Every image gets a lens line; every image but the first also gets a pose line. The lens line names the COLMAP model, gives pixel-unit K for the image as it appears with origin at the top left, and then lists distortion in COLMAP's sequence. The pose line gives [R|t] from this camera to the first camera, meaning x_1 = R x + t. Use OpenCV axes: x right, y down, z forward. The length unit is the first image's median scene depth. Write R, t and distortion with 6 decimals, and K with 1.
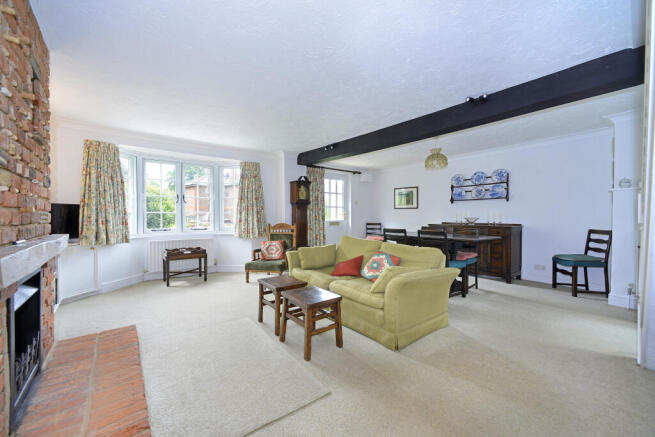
lens RADIAL K [[258.9, 0, 328.1], [0, 258.9, 220.6], [0, 0, 1]] dist [-0.002189, 0.000147]
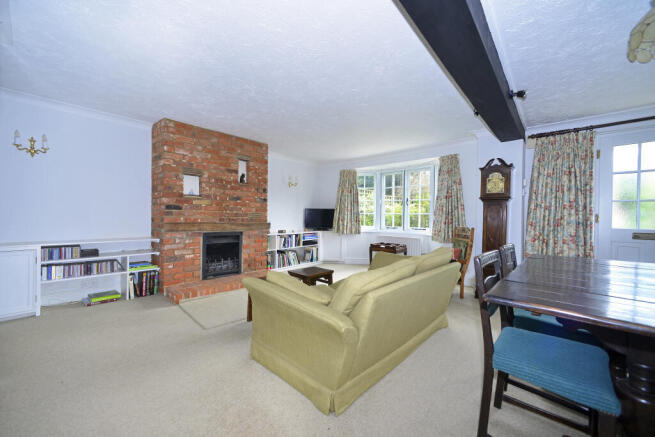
lens RADIAL K [[258.9, 0, 327.8], [0, 258.9, 216.0], [0, 0, 1]] dist [-0.002189, 0.000147]
pose [[0.131395, 0.010548, -0.991274, 0.643063], [-0.018036, 0.999803, 0.008248, -0.026352], [0.991166, 0.016795, 0.131559, 0.618348]]
